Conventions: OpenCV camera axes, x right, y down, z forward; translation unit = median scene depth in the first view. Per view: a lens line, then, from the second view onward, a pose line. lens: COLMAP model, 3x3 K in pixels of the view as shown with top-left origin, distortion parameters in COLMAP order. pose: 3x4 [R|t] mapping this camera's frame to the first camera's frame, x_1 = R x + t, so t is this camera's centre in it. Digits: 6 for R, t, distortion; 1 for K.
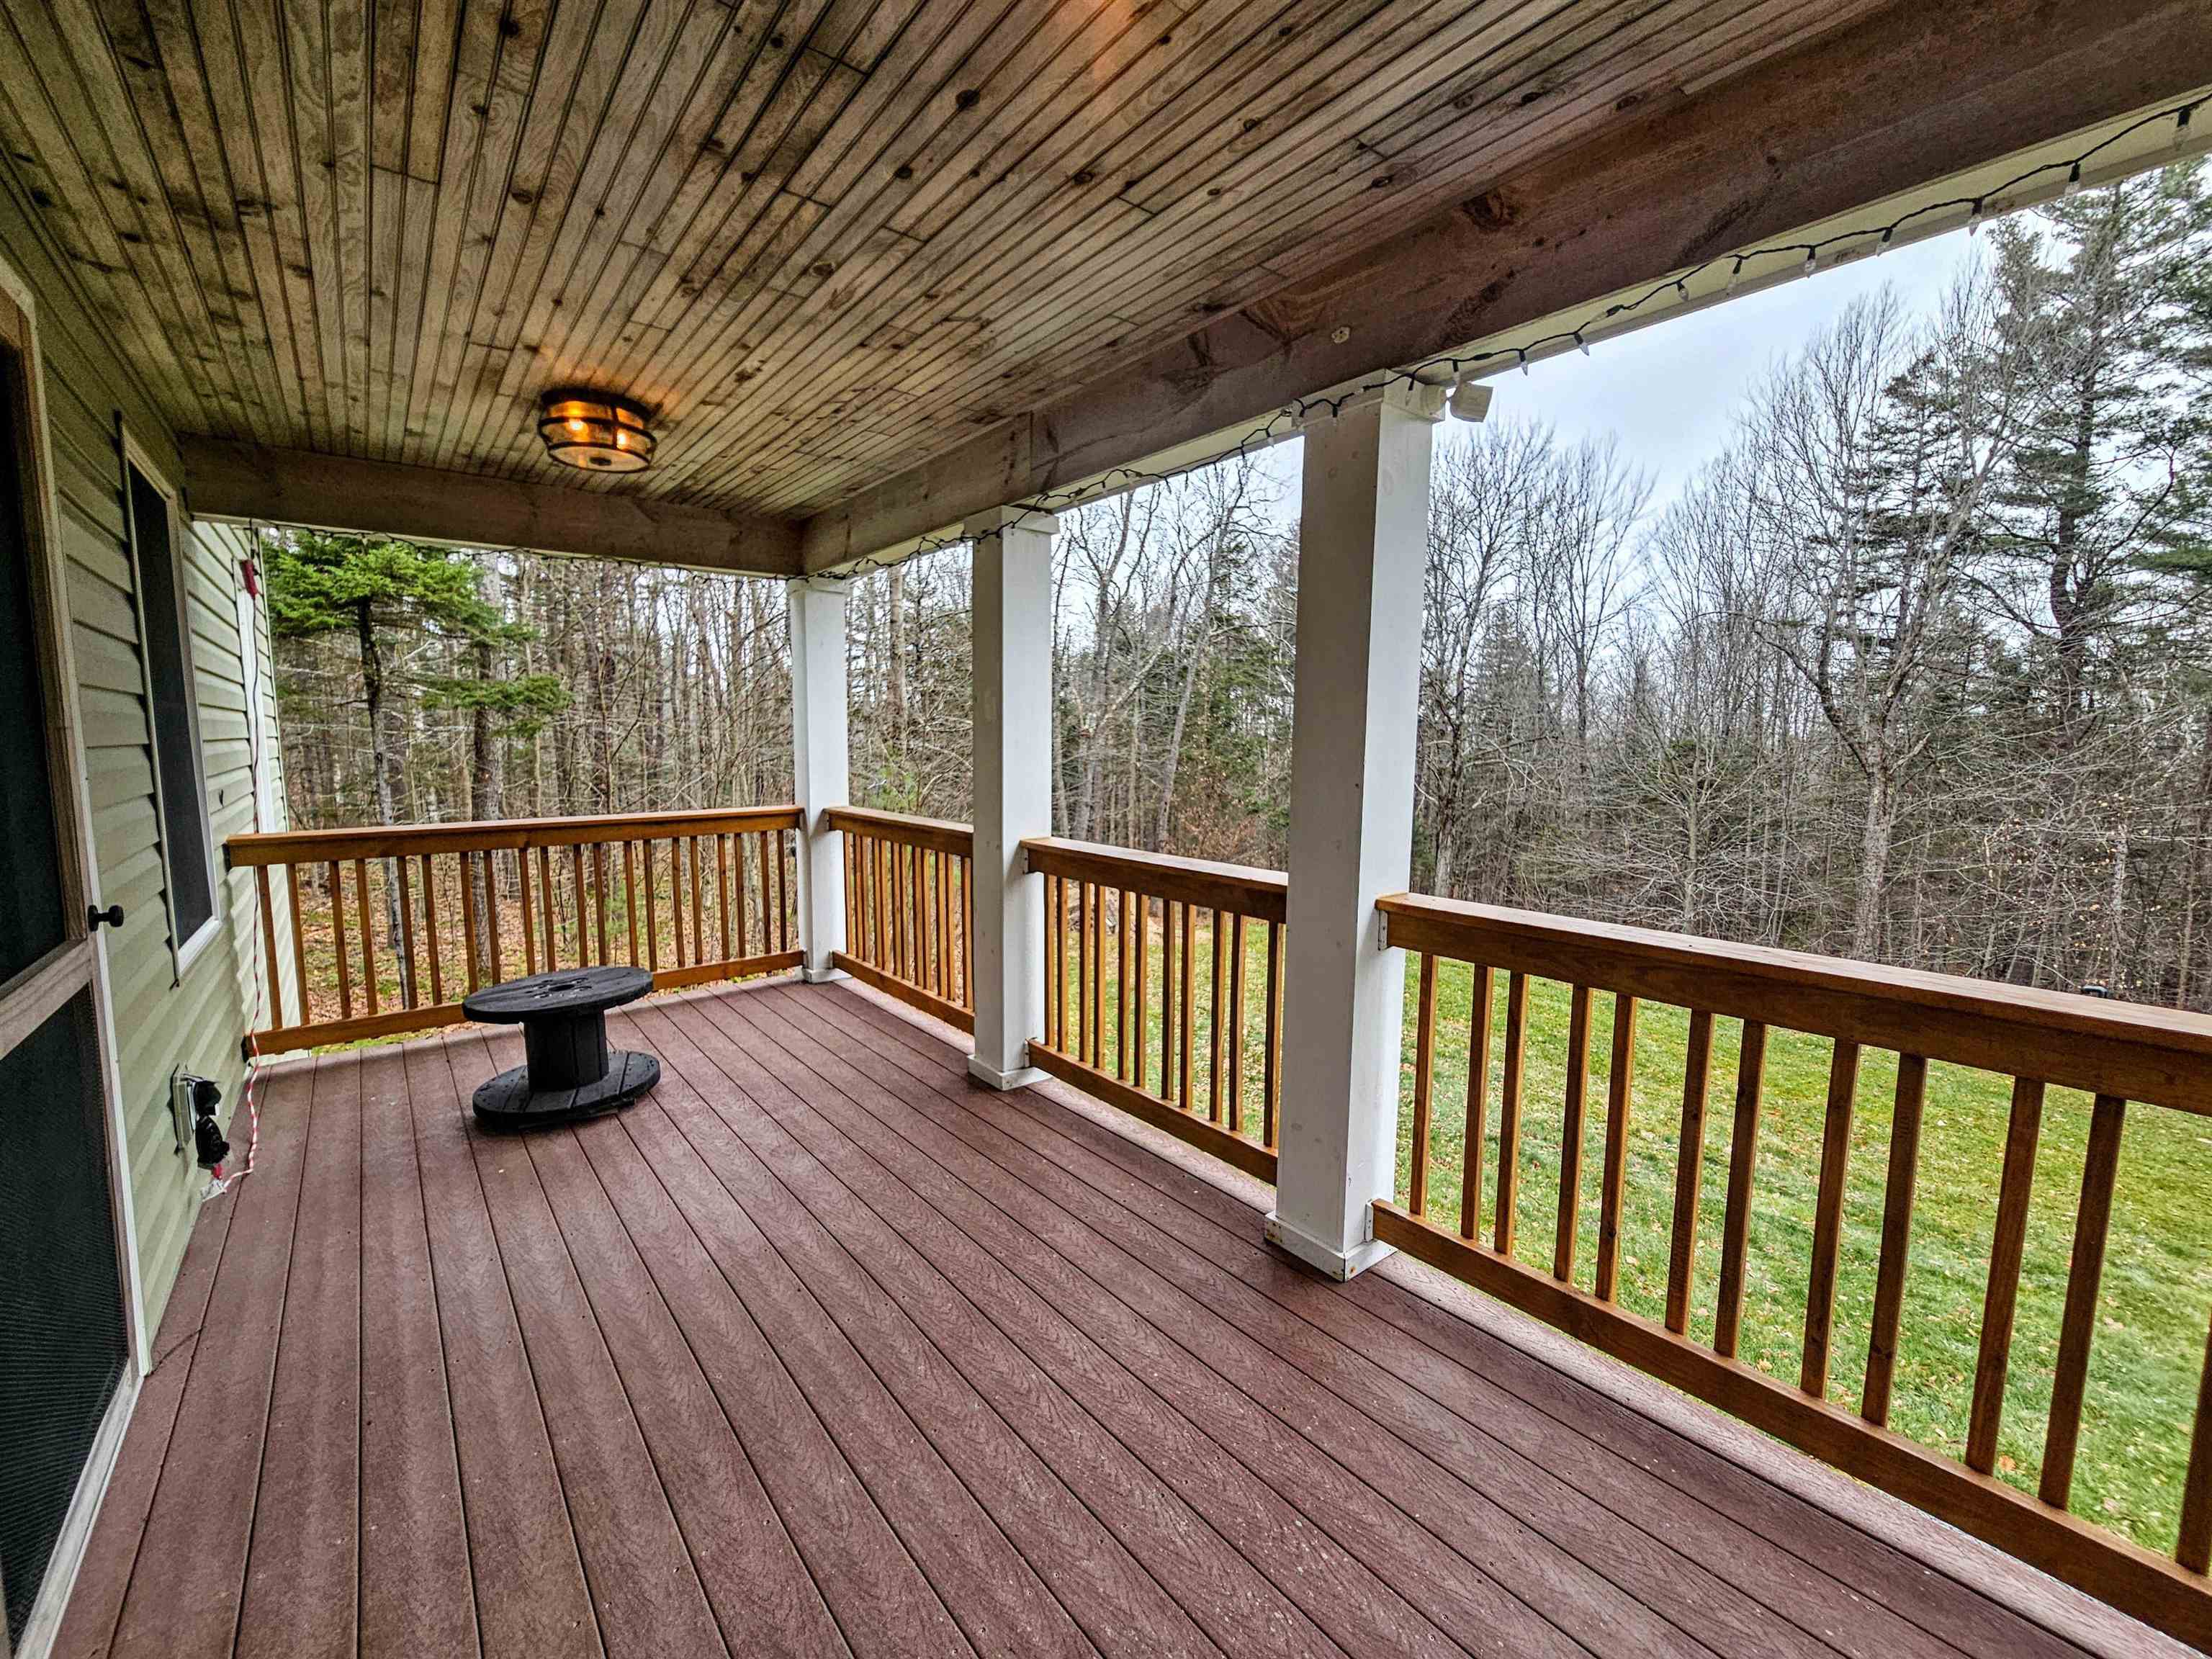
lens RADIAL K [[902.3, 0, 1099.6], [0, 902.3, 831.7], [0, 0, 1]] dist [0.003608, -0.002151]
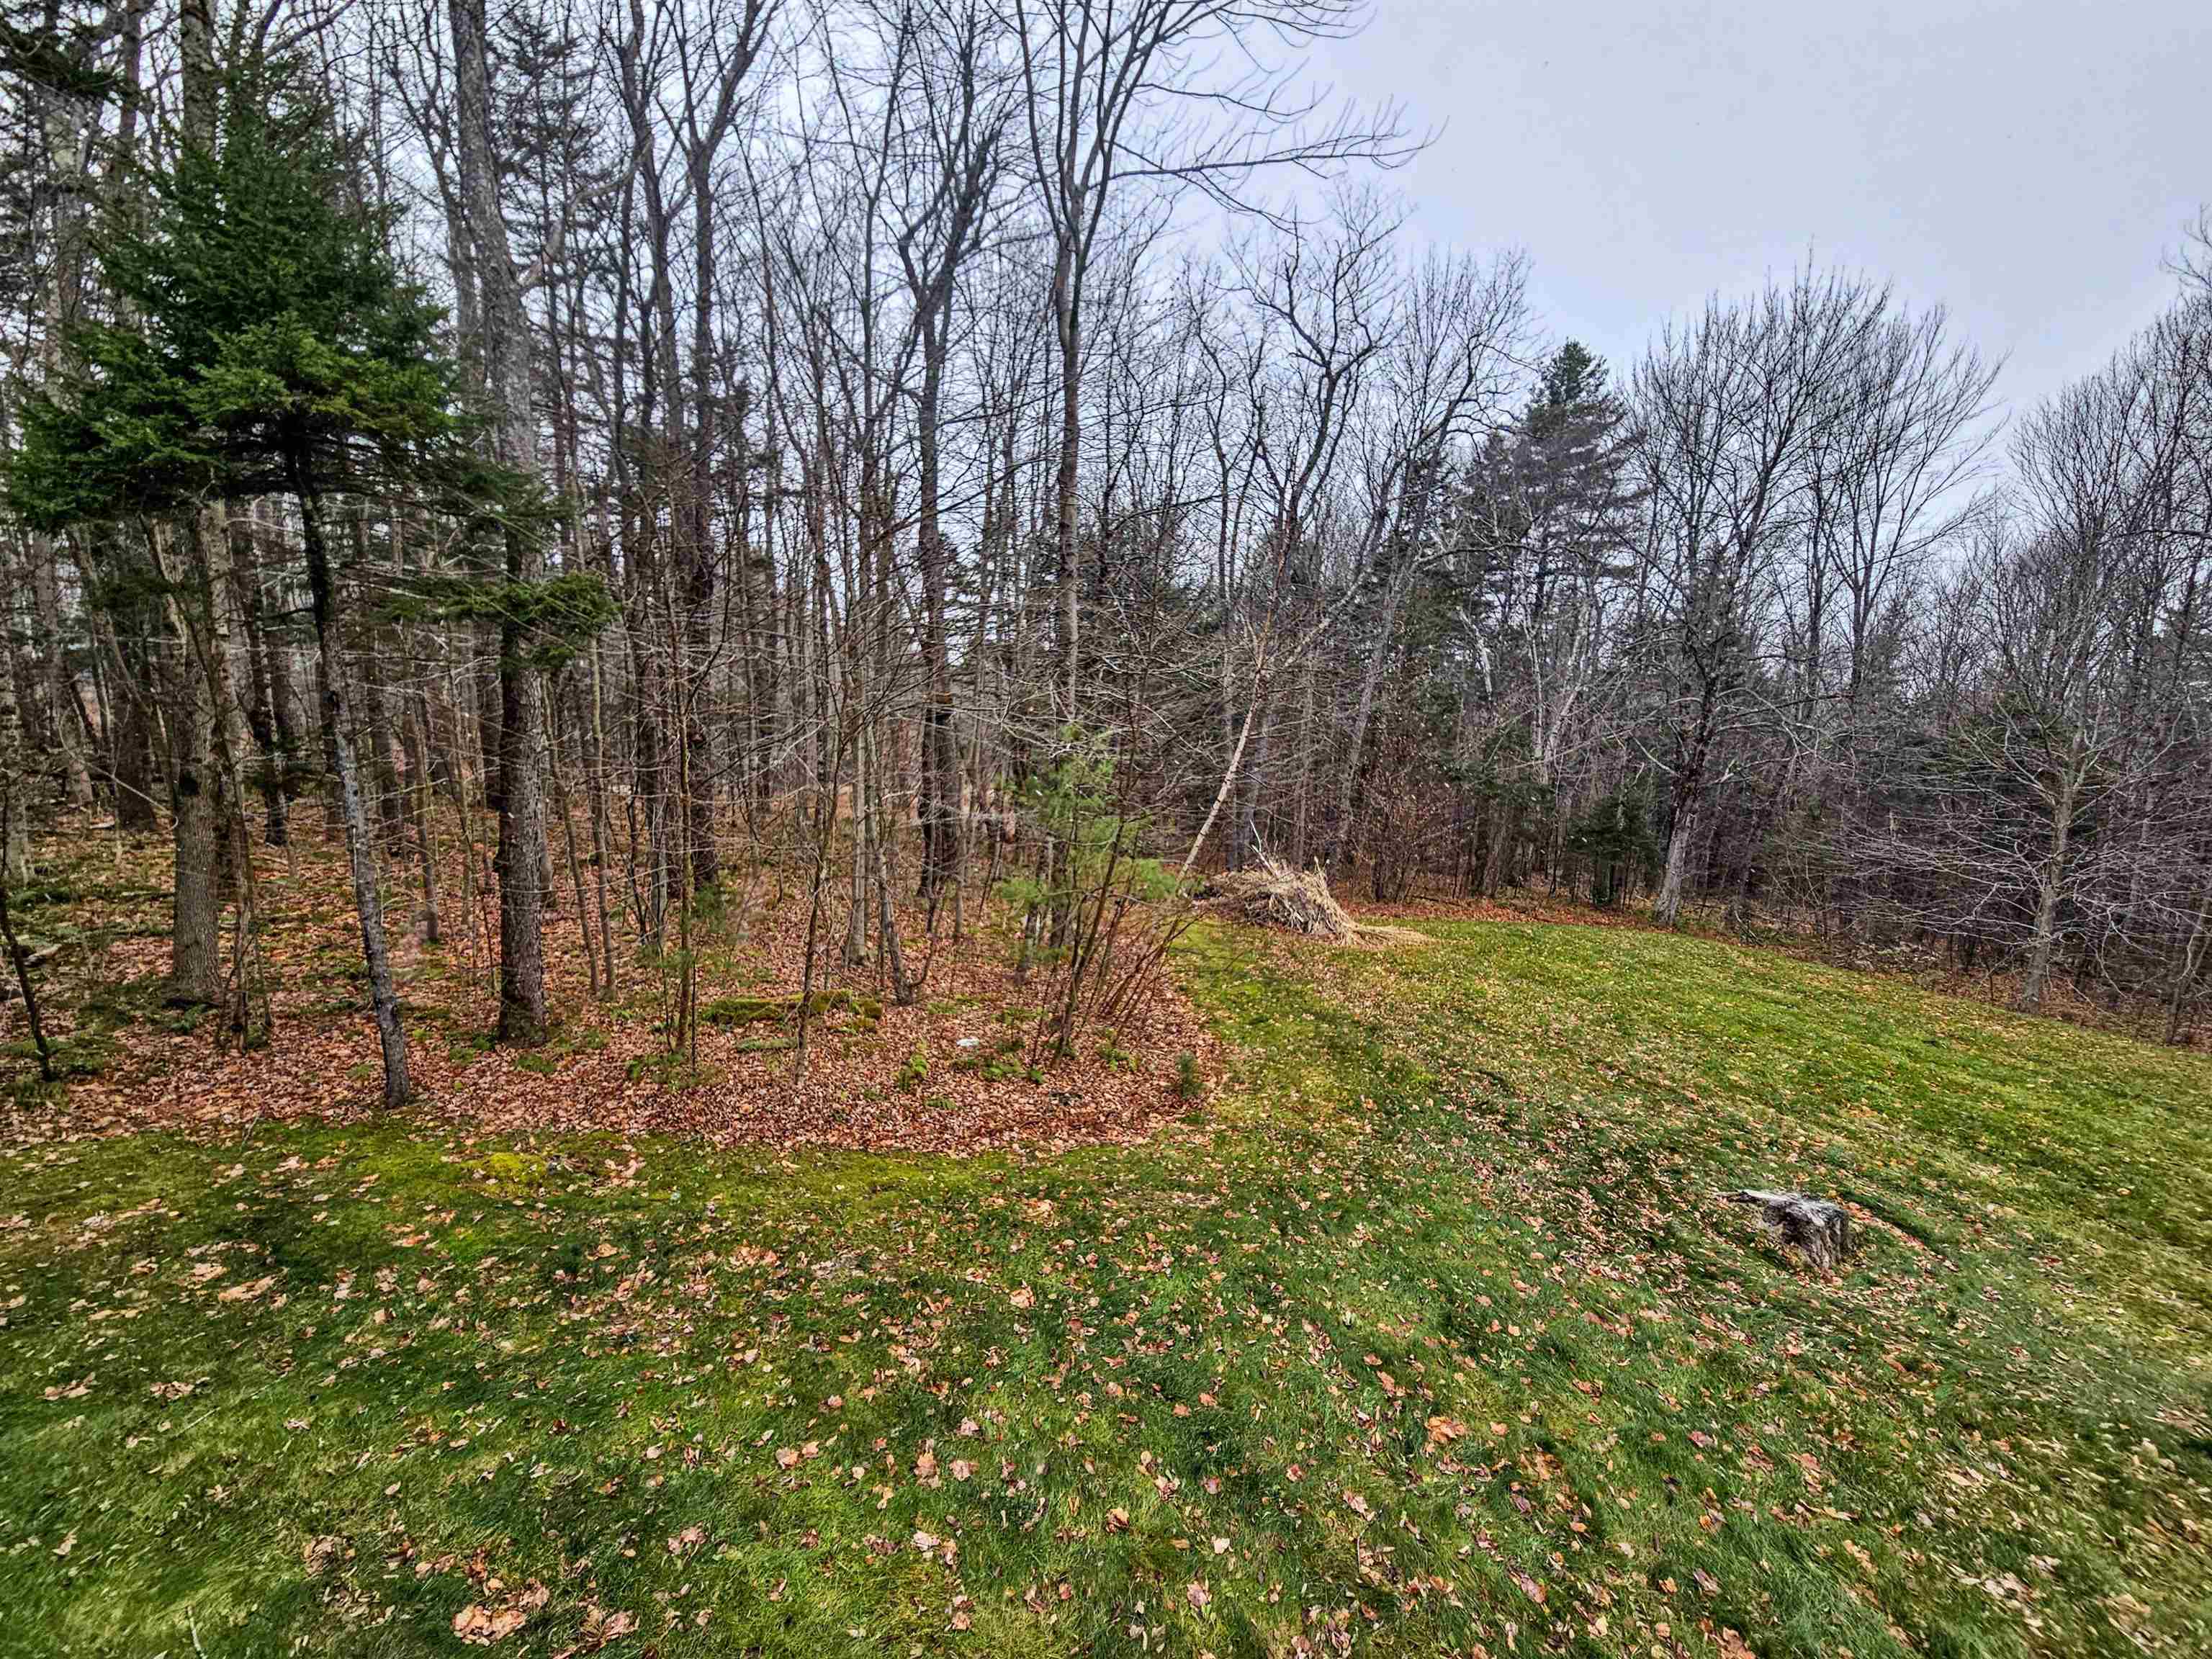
lens RADIAL K [[902.3, 0, 1102.0], [0, 902.3, 819.7], [0, 0, 1]] dist [0.003608, -0.002151]
pose [[0.993563, 0.034643, -0.107850, -0.074958], [-0.029729, 0.998460, 0.046836, -0.017595], [0.109307, -0.043329, 0.993063, 0.171769]]
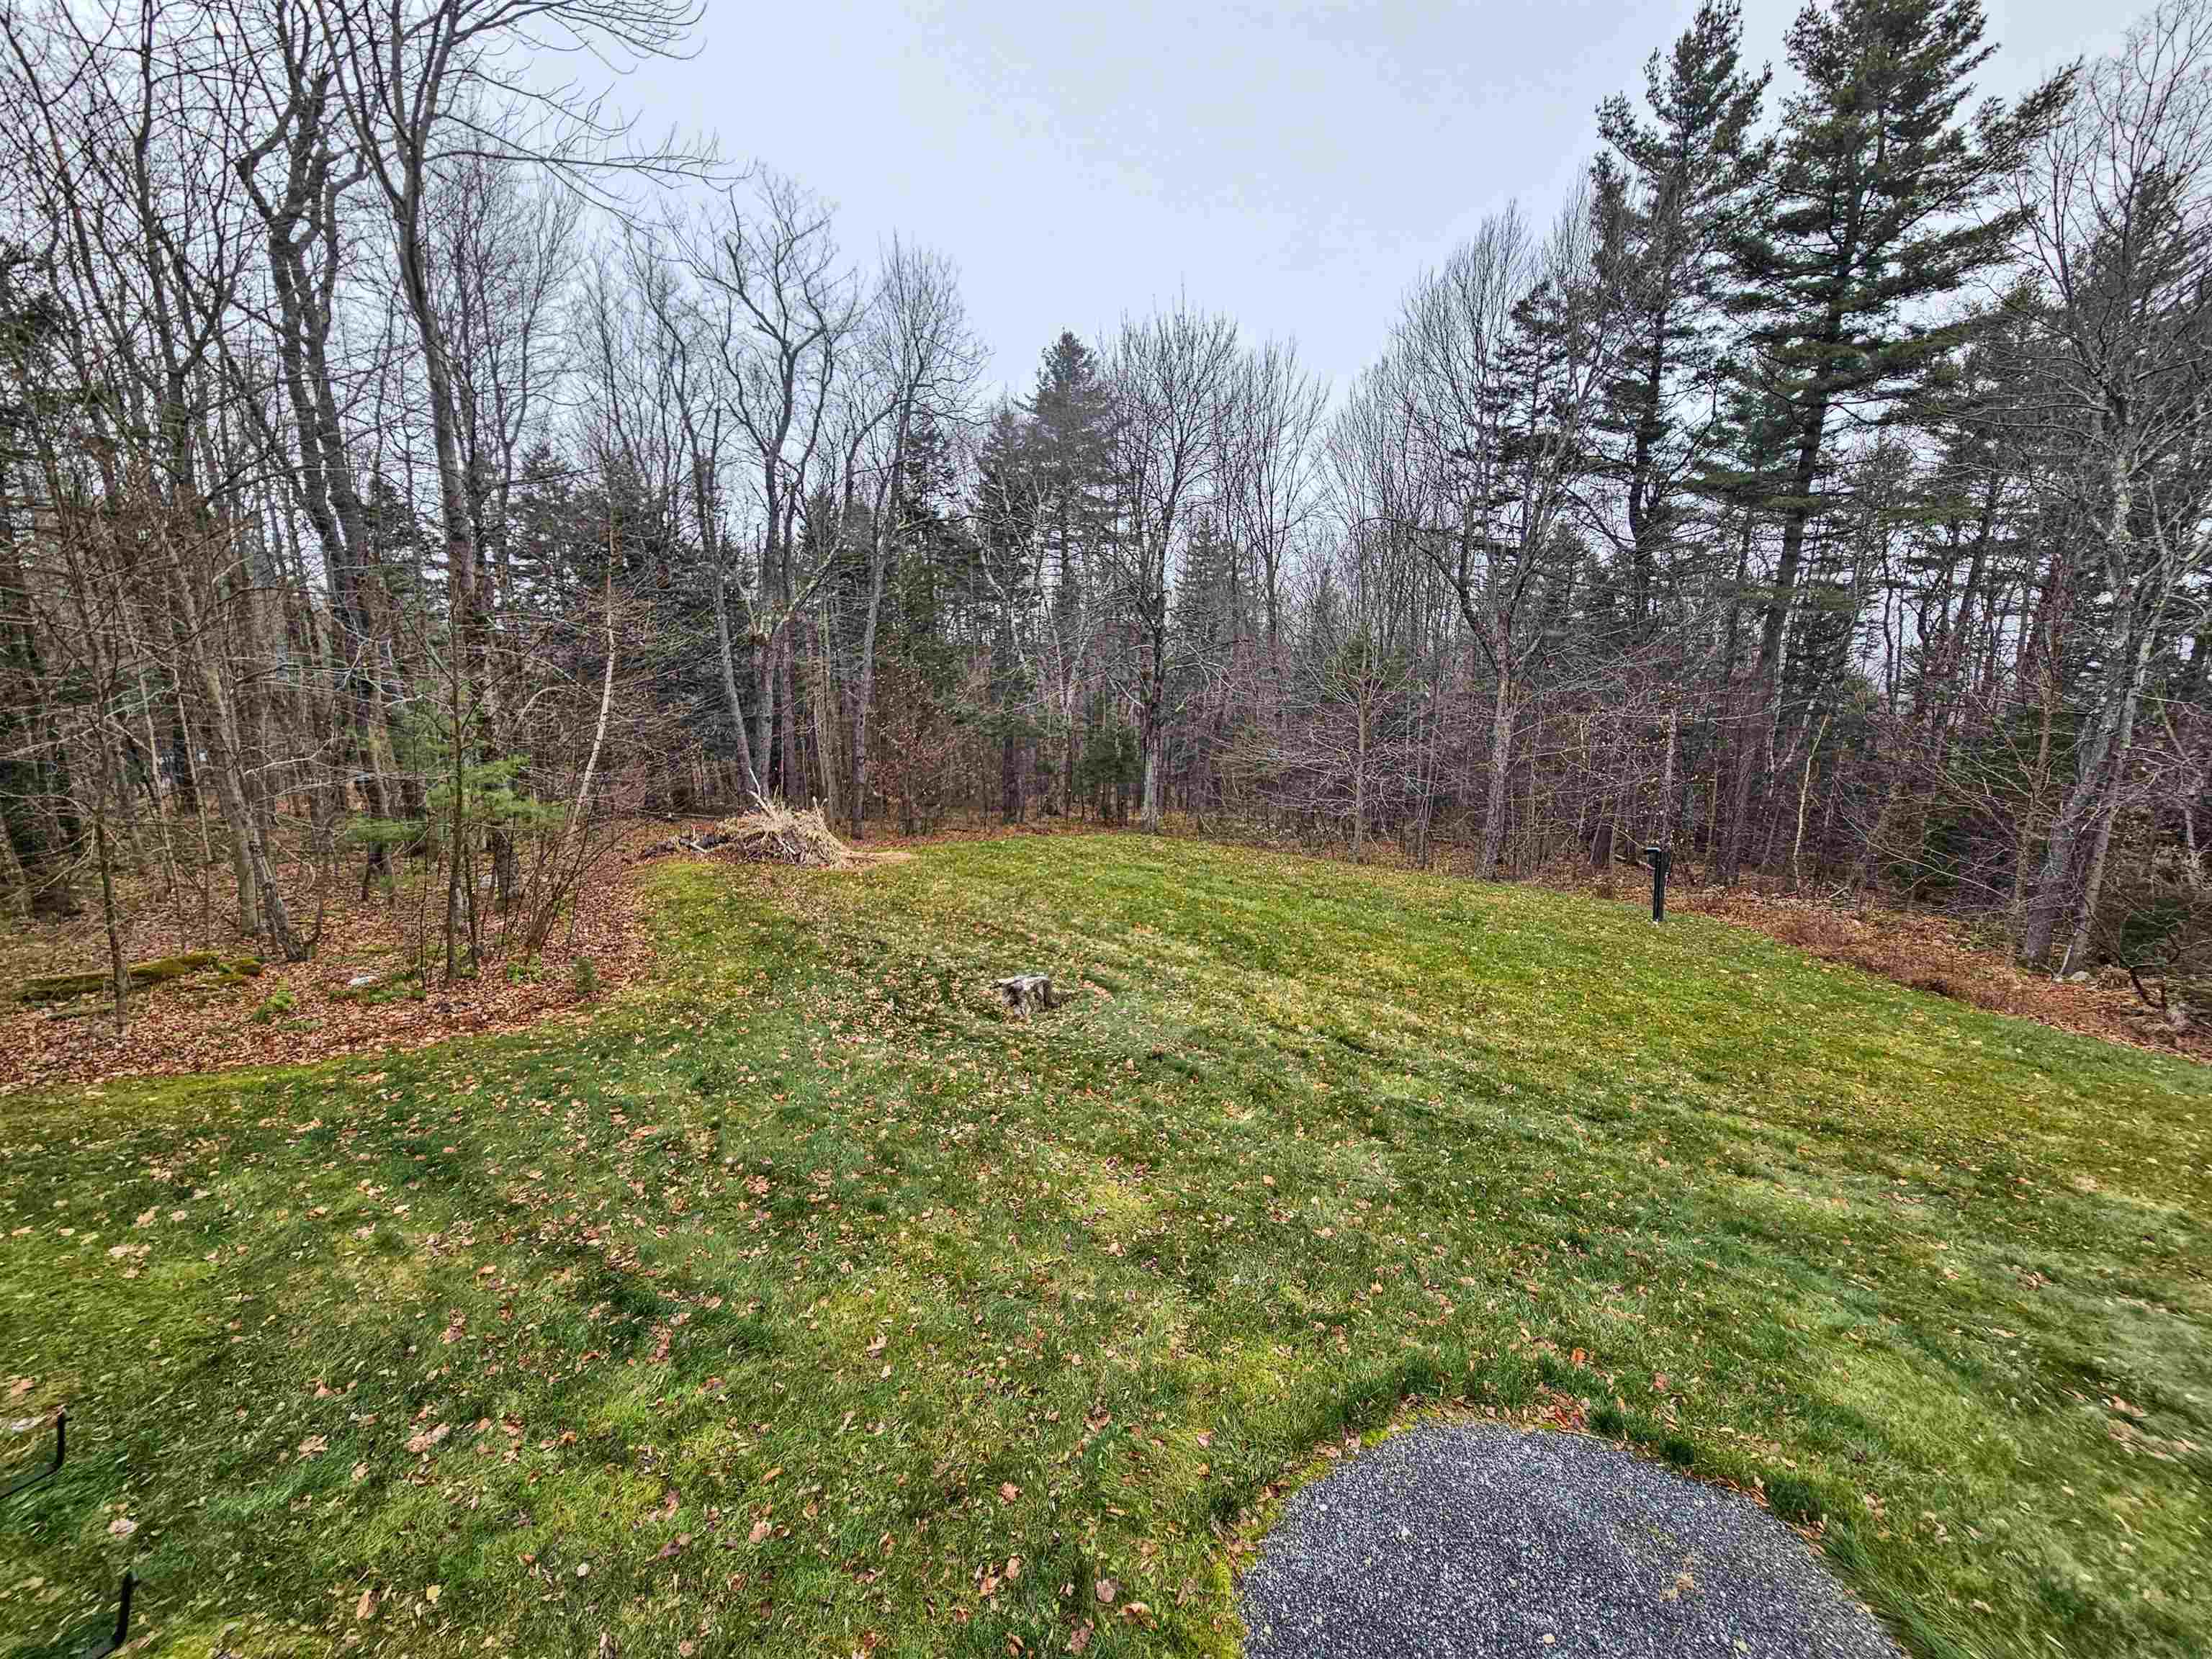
lens RADIAL K [[902.3, 0, 1098.7], [0, 902.3, 823.9], [0, 0, 1]] dist [0.003608, -0.002151]
pose [[0.958885, -0.063047, 0.276702, 0.053707], [0.037957, 0.994742, 0.095117, 0.000286], [-0.281244, -0.080703, 0.956237, 0.050592]]
